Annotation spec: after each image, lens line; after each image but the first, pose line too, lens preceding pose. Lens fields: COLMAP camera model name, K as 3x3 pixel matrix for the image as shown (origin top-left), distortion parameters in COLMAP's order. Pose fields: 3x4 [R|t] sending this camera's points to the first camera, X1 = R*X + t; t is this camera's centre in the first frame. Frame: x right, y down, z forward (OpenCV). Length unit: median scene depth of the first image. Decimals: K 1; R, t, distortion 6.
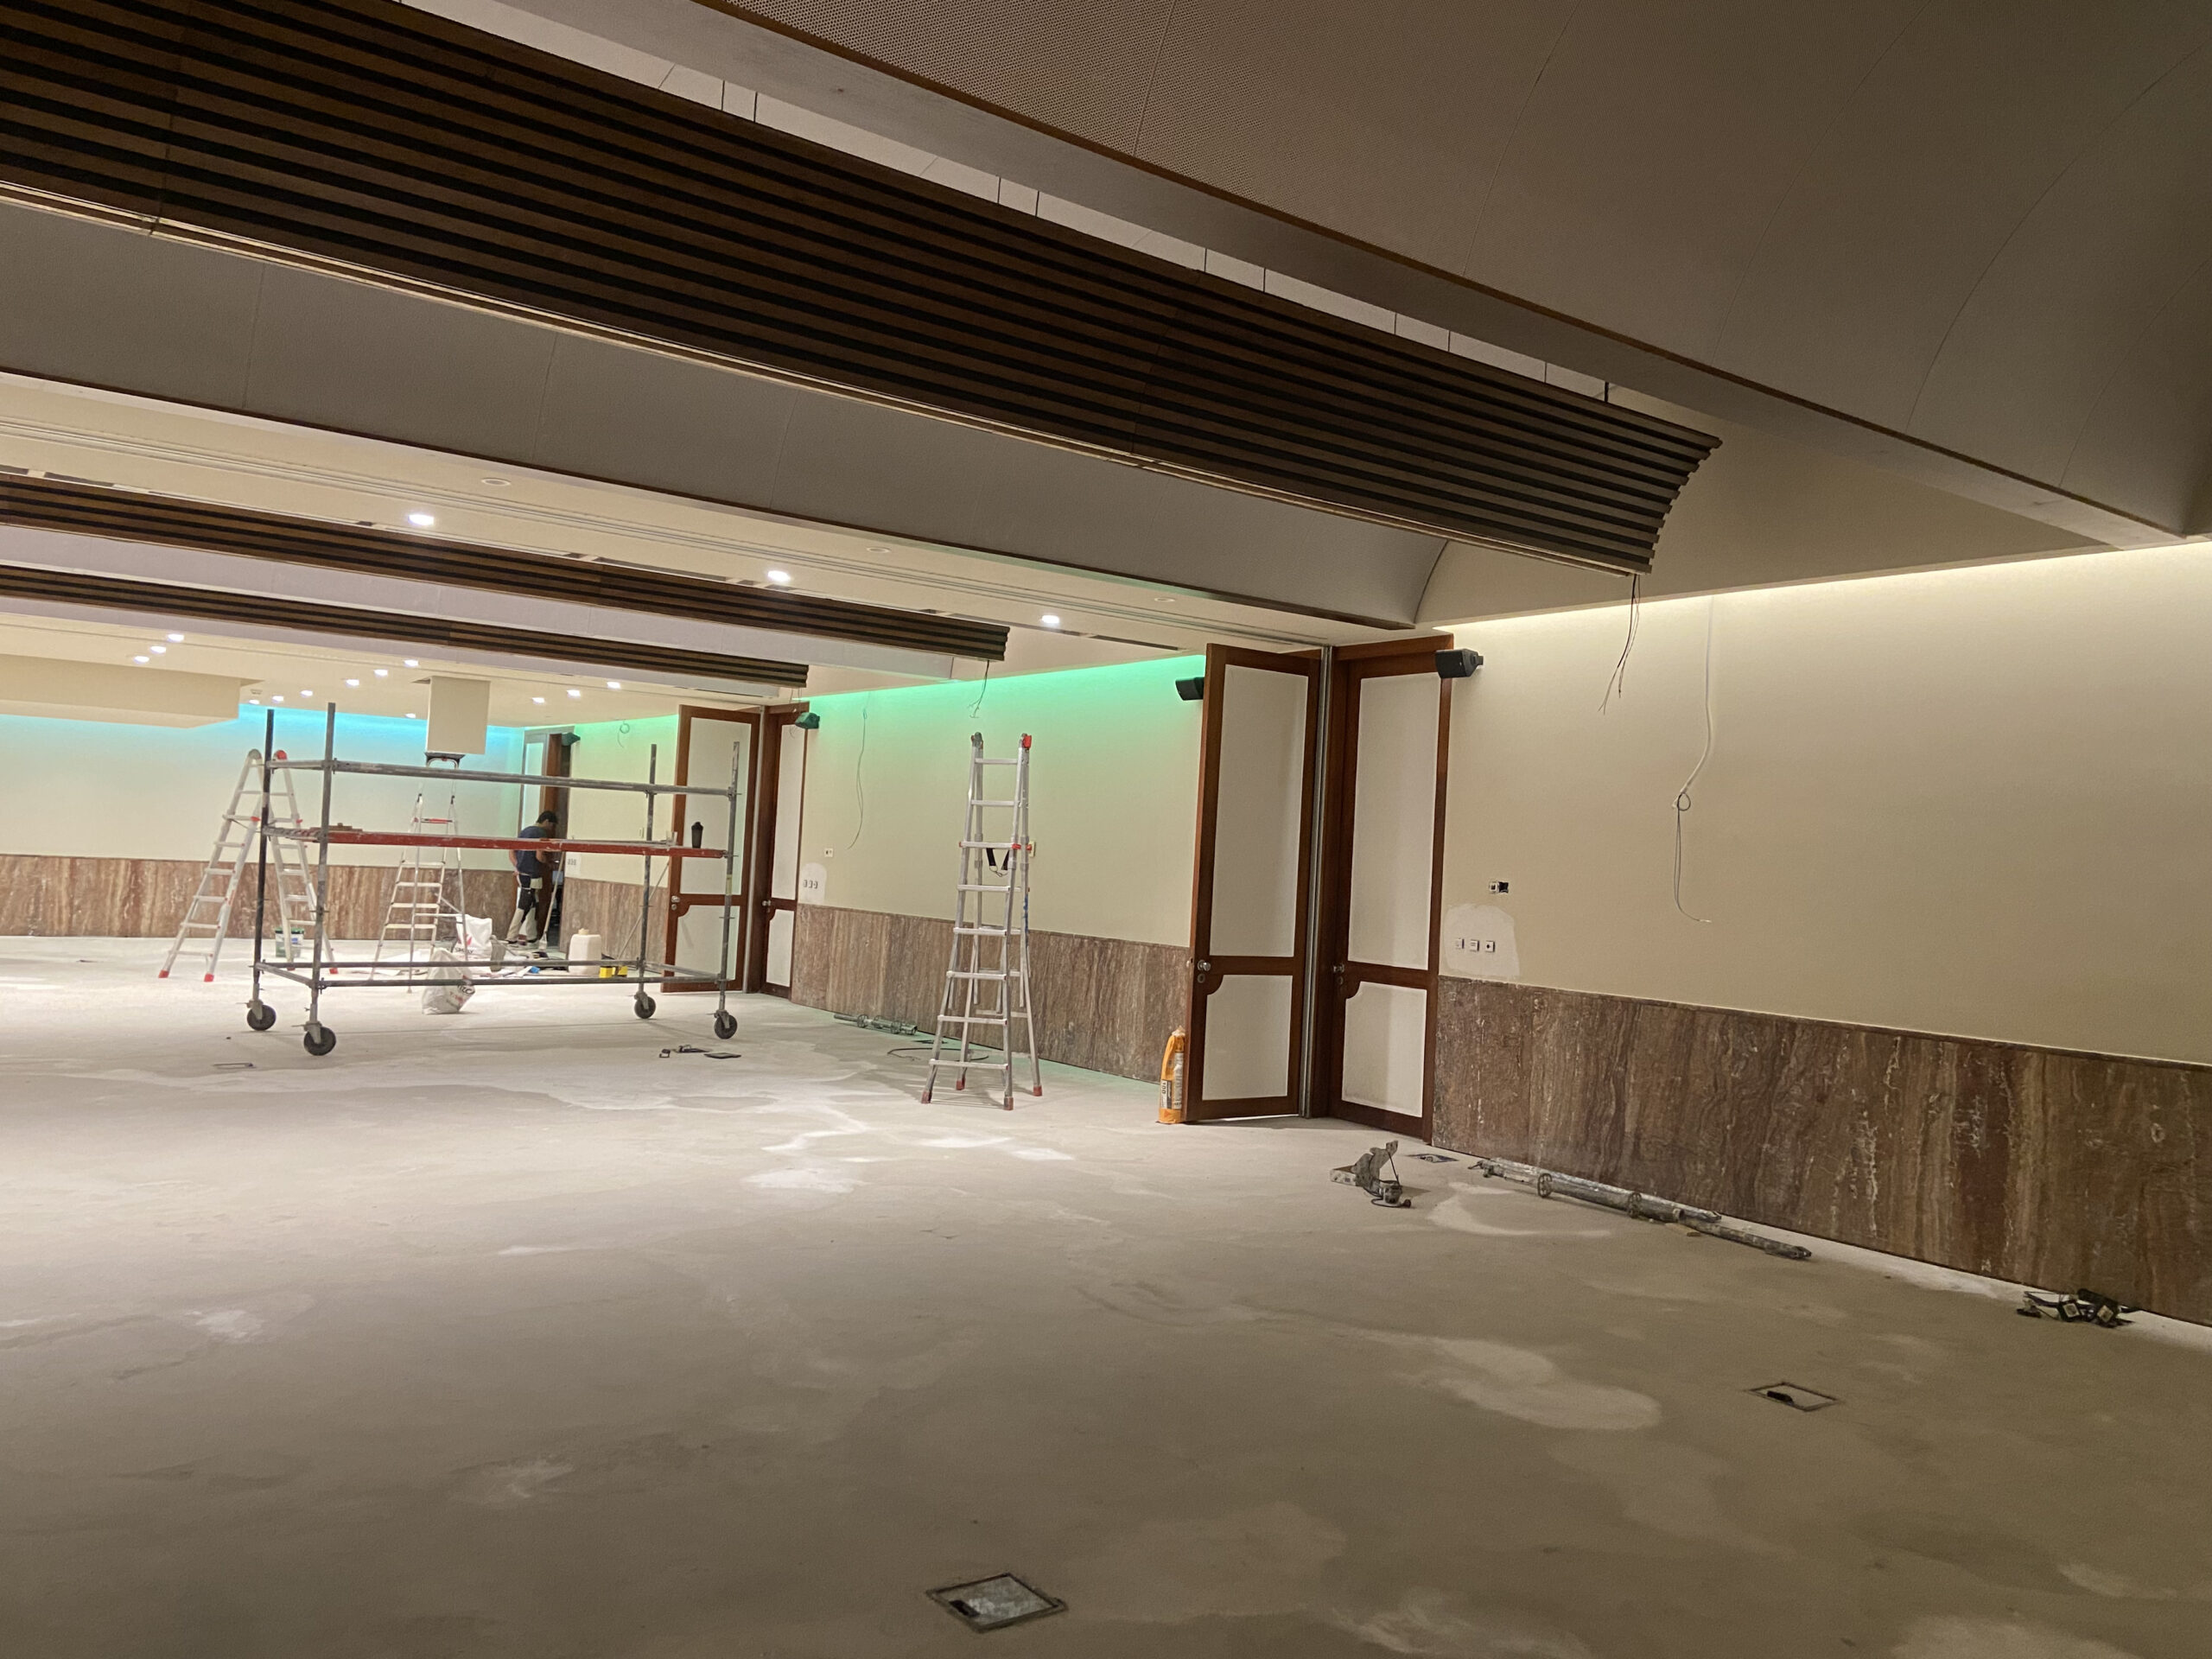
lens RADIAL K [[1683.4, 0, 1142.2], [0, 1683.4, 802.0], [0, 0, 1]] dist [0.121922, -0.147324]
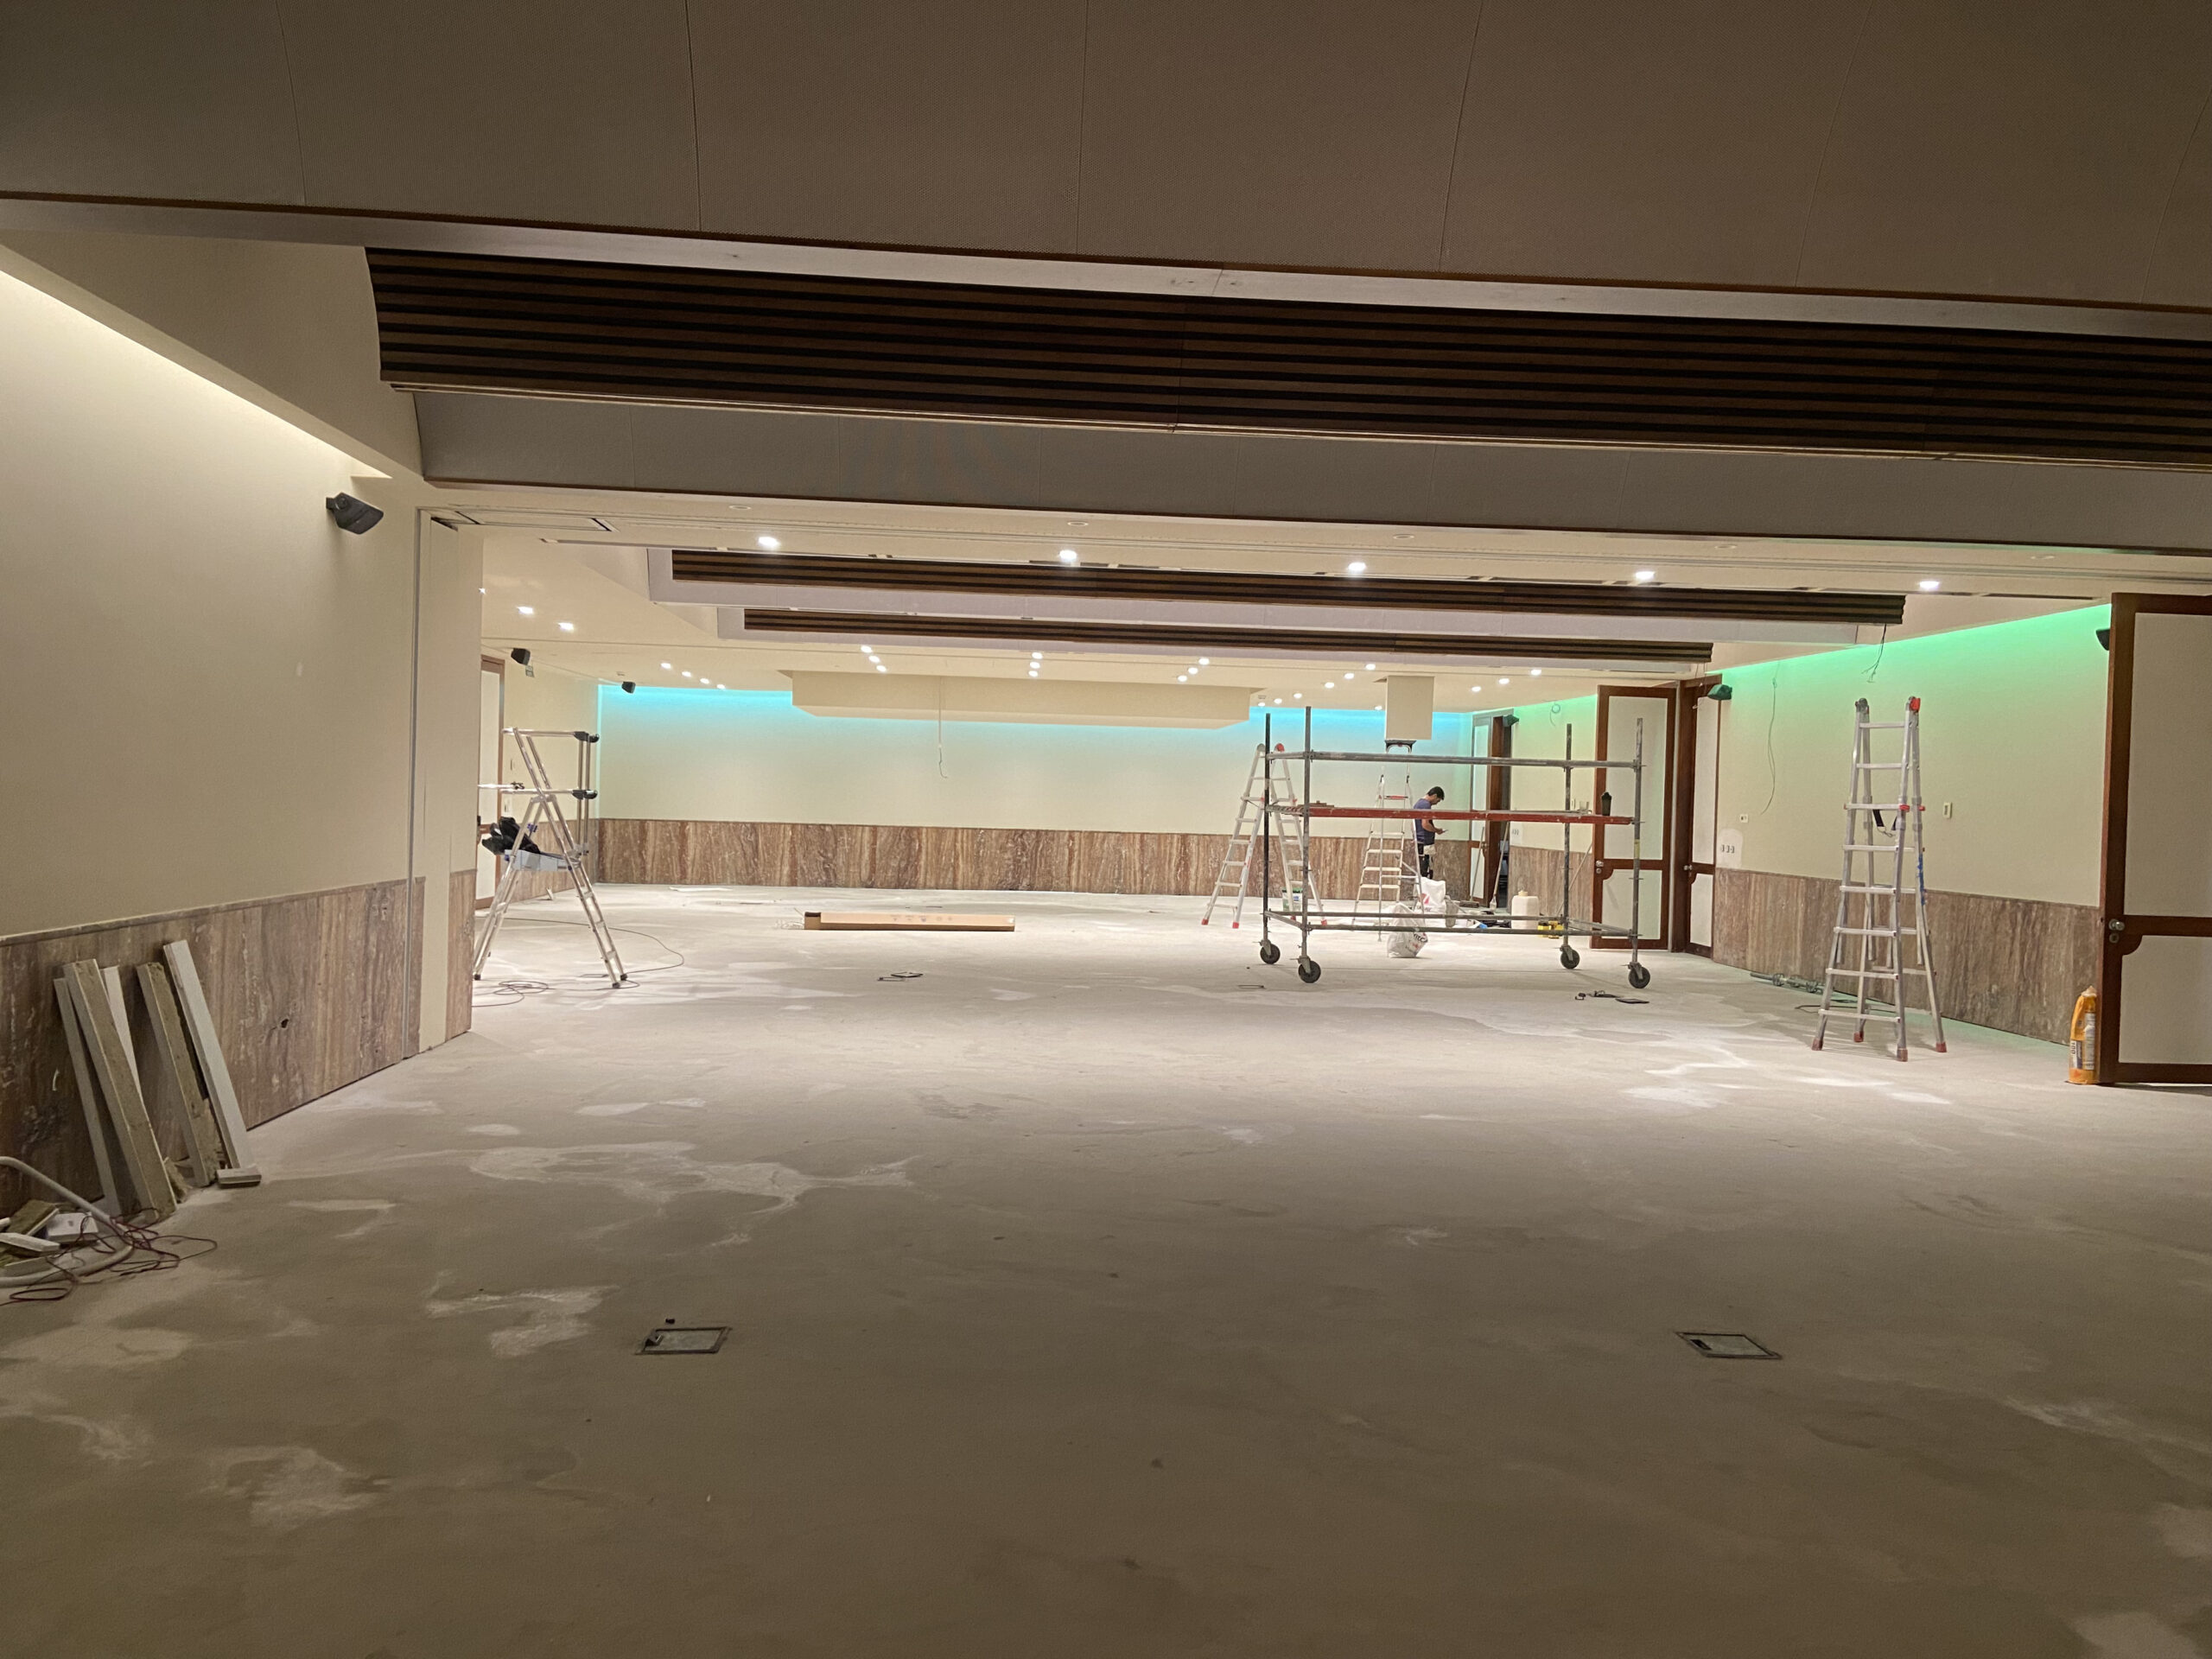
lens RADIAL K [[1683.4, 0, 1097.3], [0, 1683.4, 795.9], [0, 0, 1]] dist [0.121922, -0.147324]
pose [[0.835973, -0.027231, -0.548094, 0.080677], [0.034048, 0.999418, 0.002278, 0.000256], [0.547713, -0.020566, 0.836413, -0.132621]]
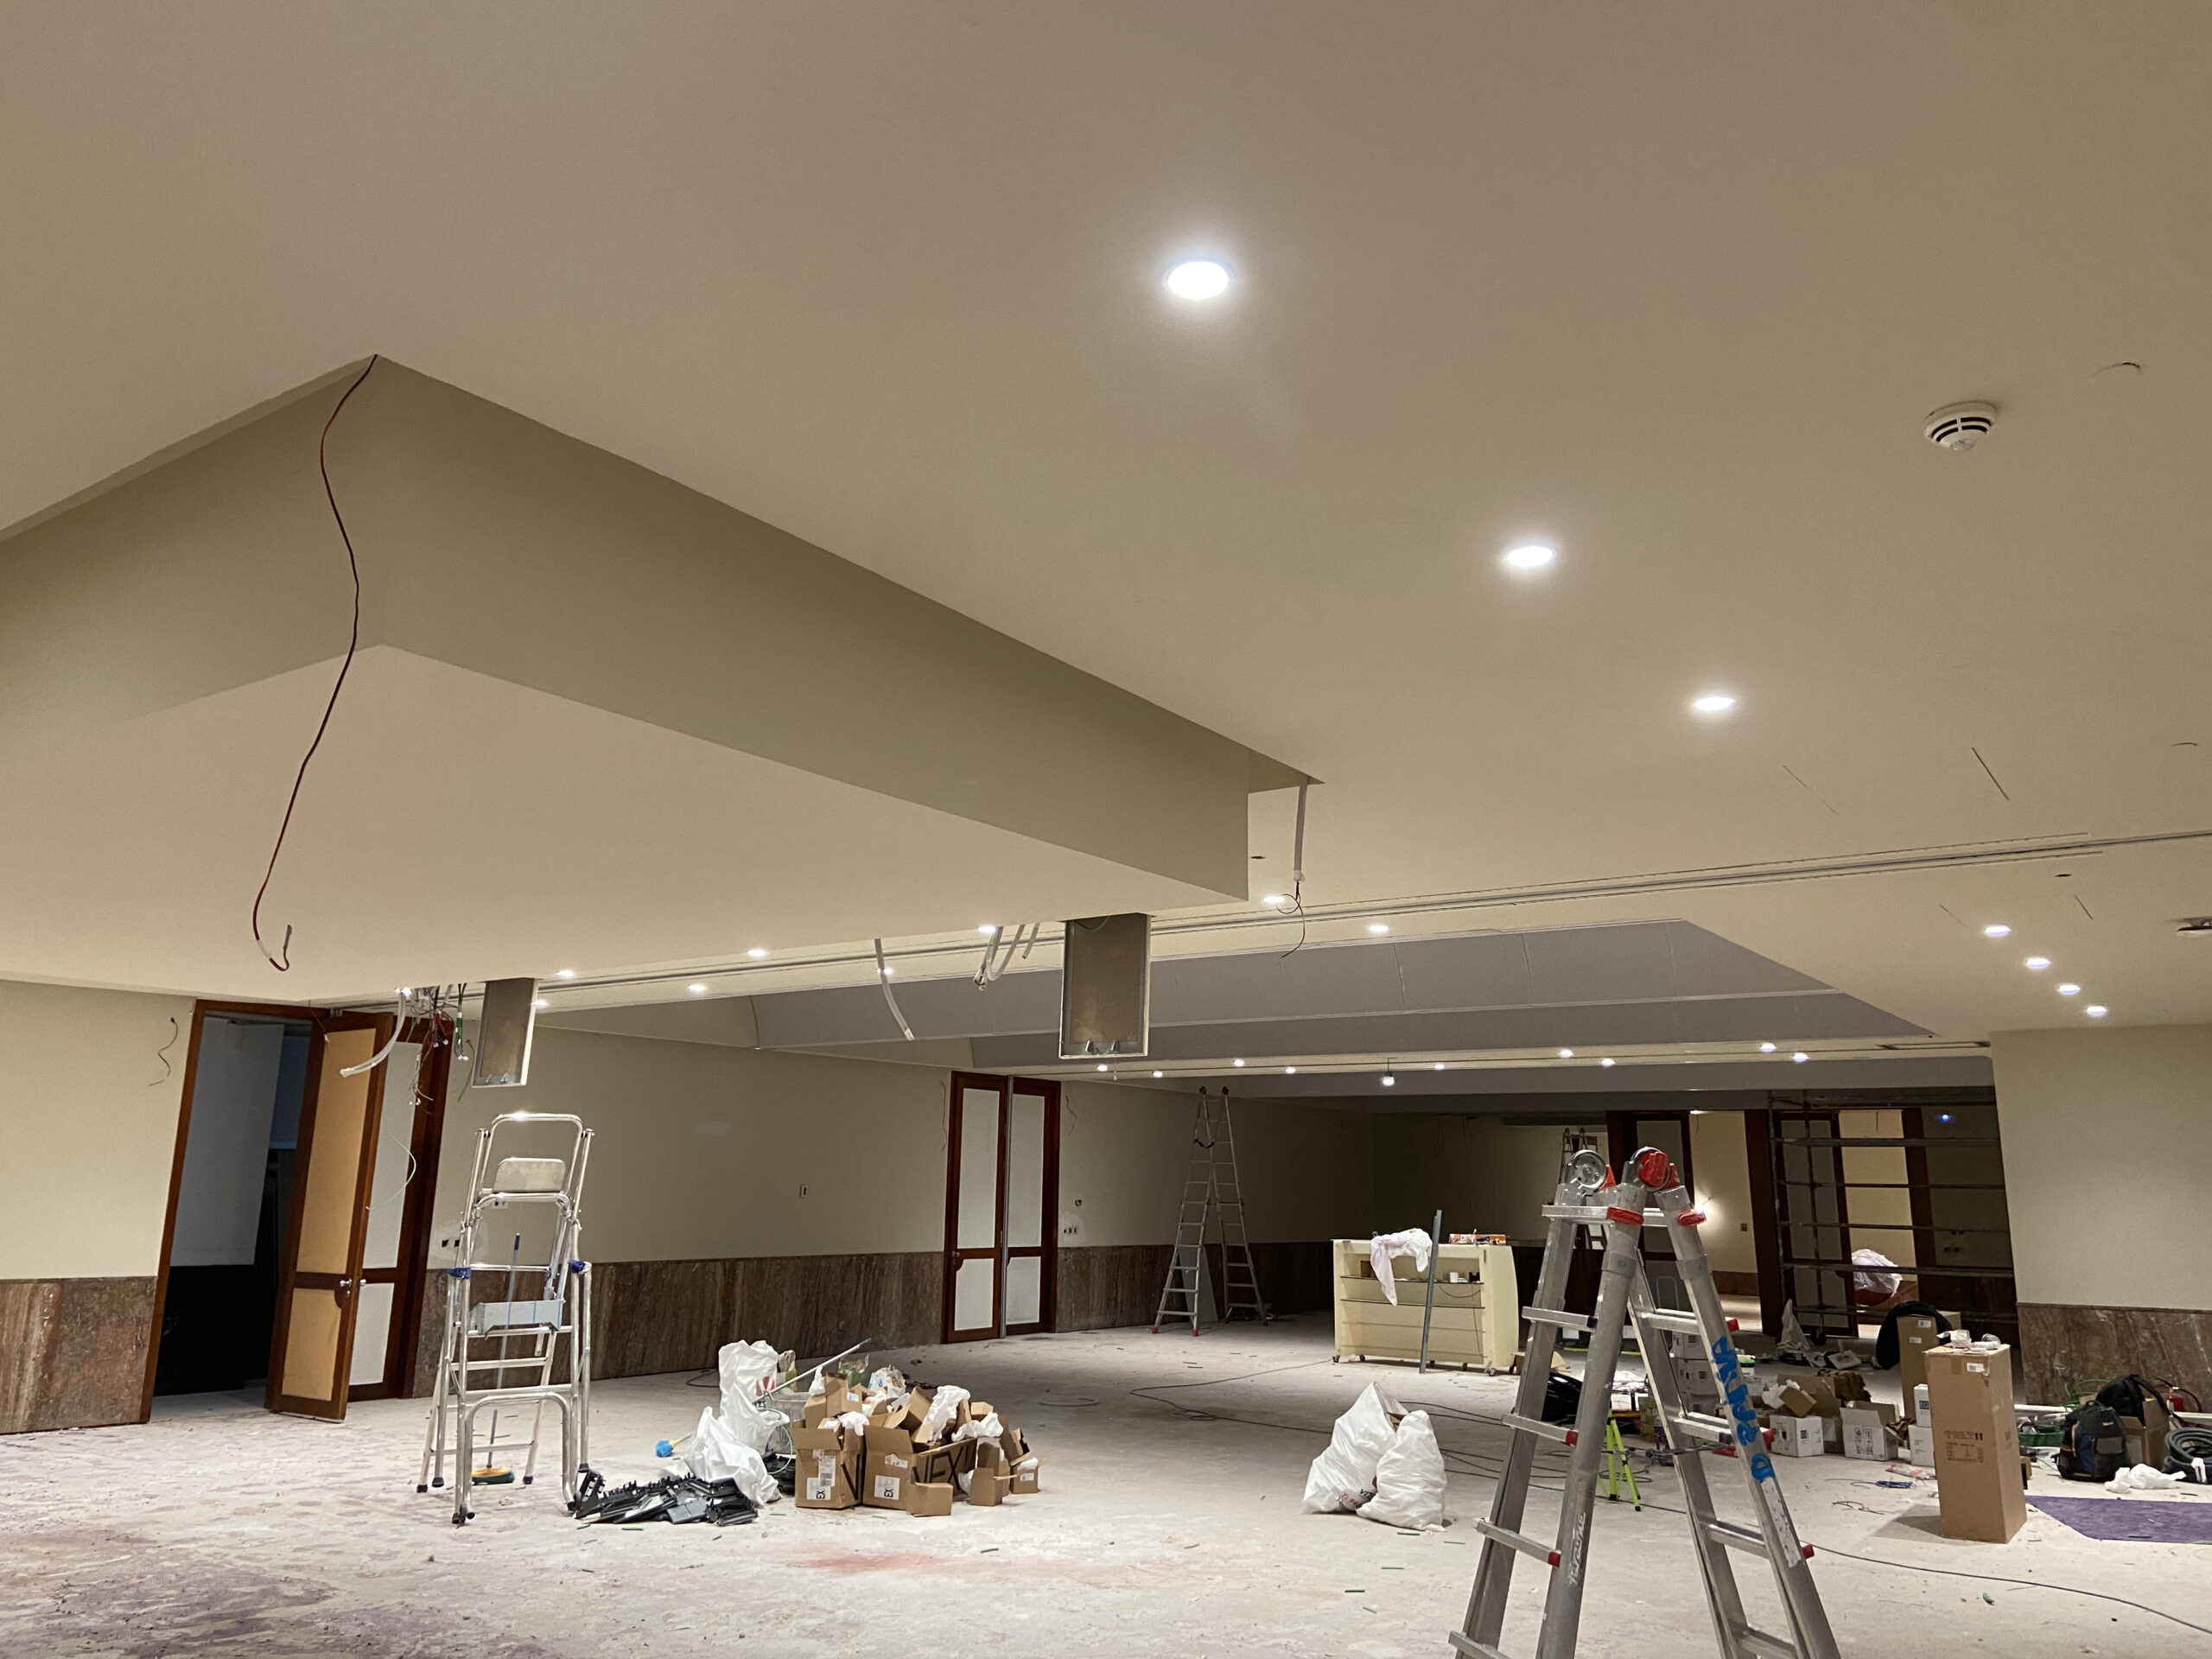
lens RADIAL K [[1683.4, 0, 1102.3], [0, 1683.4, 825.7], [0, 0, 1]] dist [0.121922, -0.147324]
pose [[-0.291609, 0.128986, 0.947801, -1.596255], [-0.083841, 0.983606, -0.159654, -0.066941], [-0.952856, -0.126021, -0.276014, 1.349819]]
